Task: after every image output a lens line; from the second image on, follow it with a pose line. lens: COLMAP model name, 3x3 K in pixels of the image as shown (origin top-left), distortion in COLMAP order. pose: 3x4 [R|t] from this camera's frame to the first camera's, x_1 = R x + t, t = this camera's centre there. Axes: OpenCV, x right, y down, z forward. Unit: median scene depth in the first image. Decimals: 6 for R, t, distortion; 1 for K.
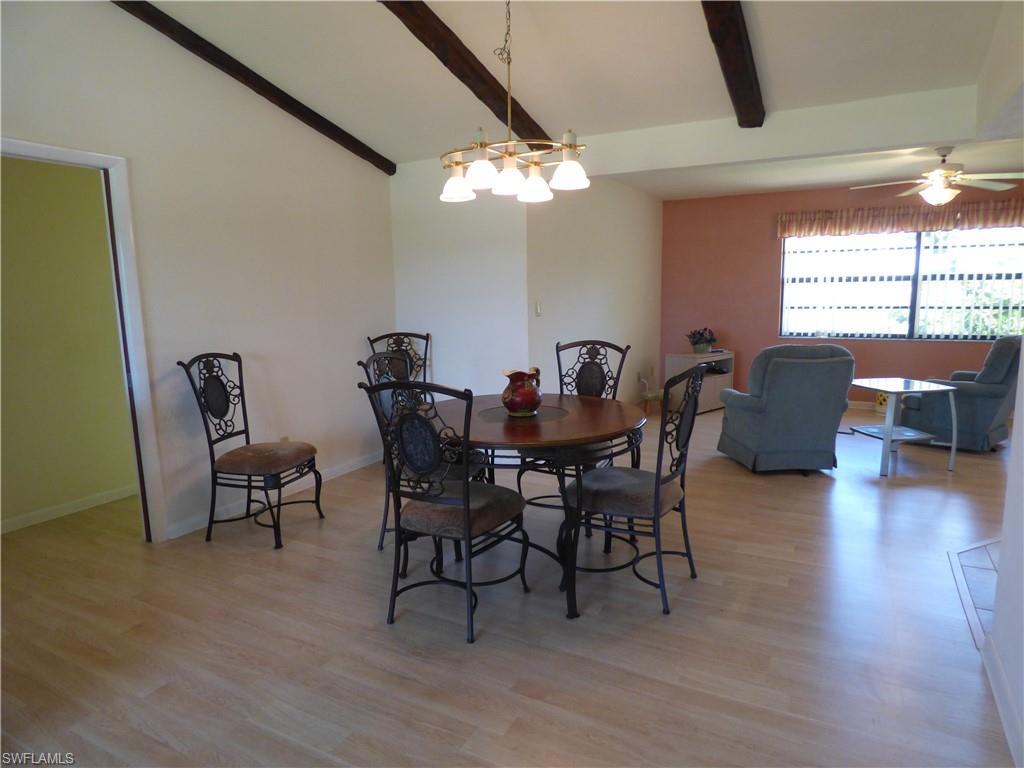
lens RADIAL K [[632.5, 0, 515.2], [0, 632.5, 382.7], [0, 0, 1]] dist [-0.006165, -0.003552]
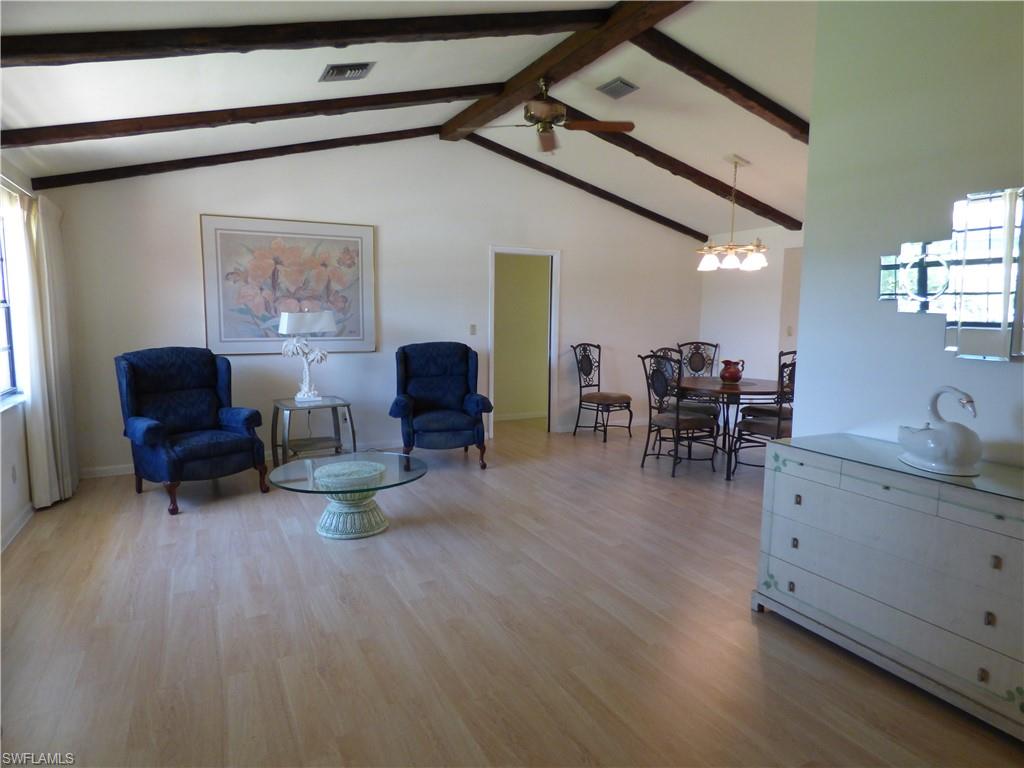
lens RADIAL K [[632.5, 0, 506.9], [0, 632.5, 385.1], [0, 0, 1]] dist [-0.006165, -0.003552]
pose [[0.819189, 0.097523, -0.565172, 0.450206], [-0.114445, 0.993414, 0.005536, 0.101620], [0.561989, 0.060146, 0.824955, -0.774400]]
